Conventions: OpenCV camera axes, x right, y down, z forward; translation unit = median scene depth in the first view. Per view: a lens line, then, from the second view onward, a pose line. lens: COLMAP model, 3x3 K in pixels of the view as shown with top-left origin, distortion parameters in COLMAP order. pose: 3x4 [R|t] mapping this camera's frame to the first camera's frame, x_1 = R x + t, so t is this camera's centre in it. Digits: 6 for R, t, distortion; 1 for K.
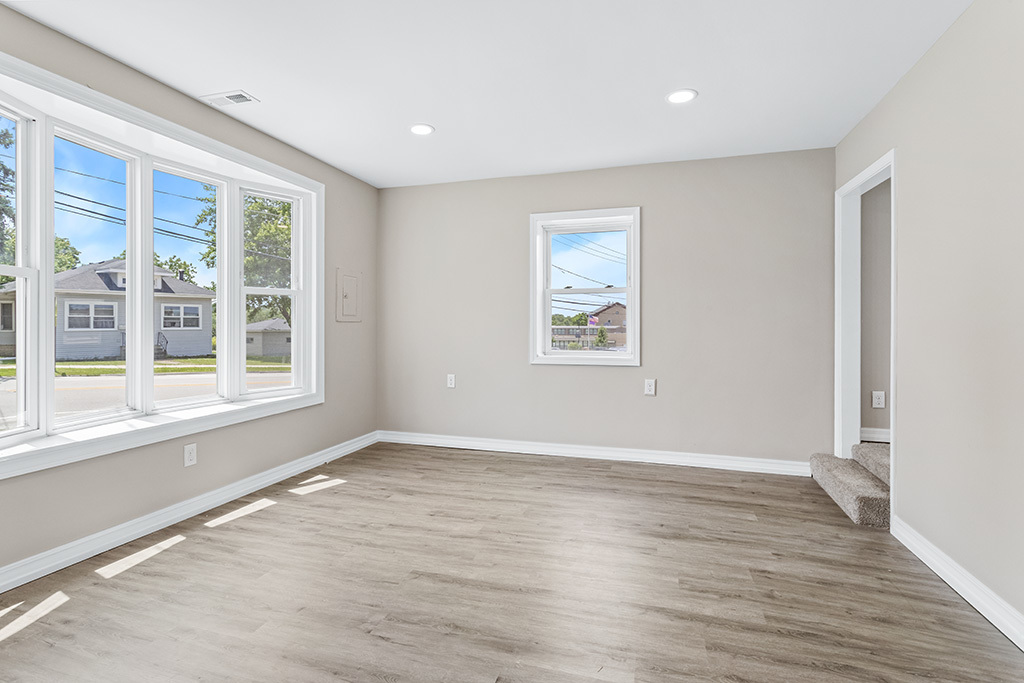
lens RADIAL K [[483.3, 0, 509.7], [0, 483.3, 336.8], [0, 0, 1]] dist [0.010642, -0.000225]
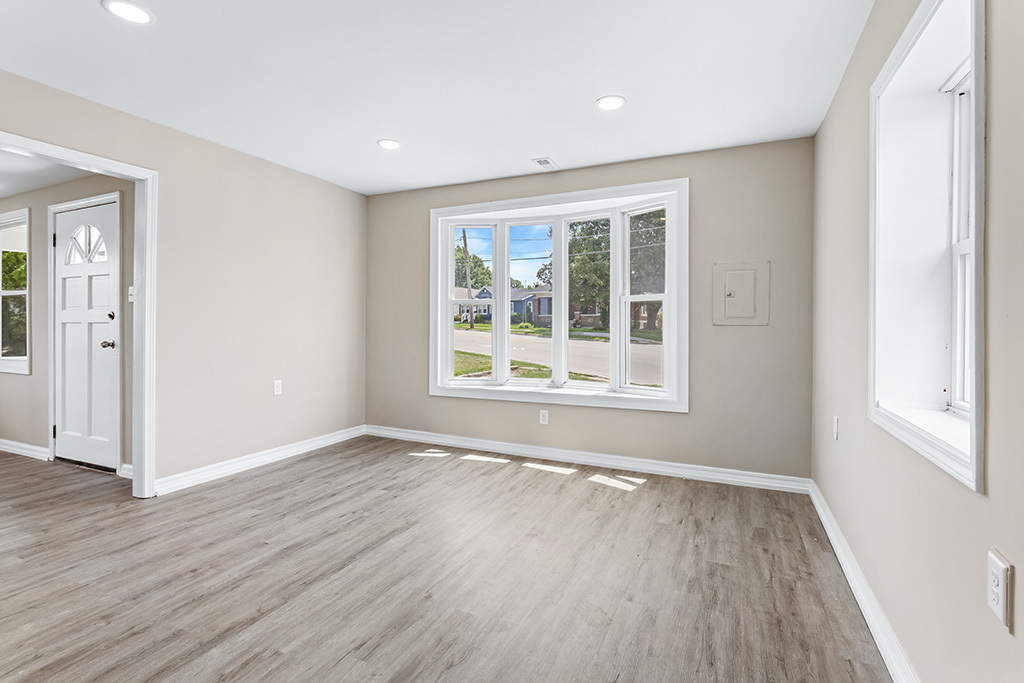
lens RADIAL K [[483.3, 0, 507.6], [0, 483.3, 341.5], [0, 0, 1]] dist [0.010642, -0.000225]
pose [[-0.142329, 0.033491, -0.989253, 0.704898], [-0.018600, 0.999160, 0.036502, -0.034014], [0.989645, 0.023595, -0.141587, 0.962674]]
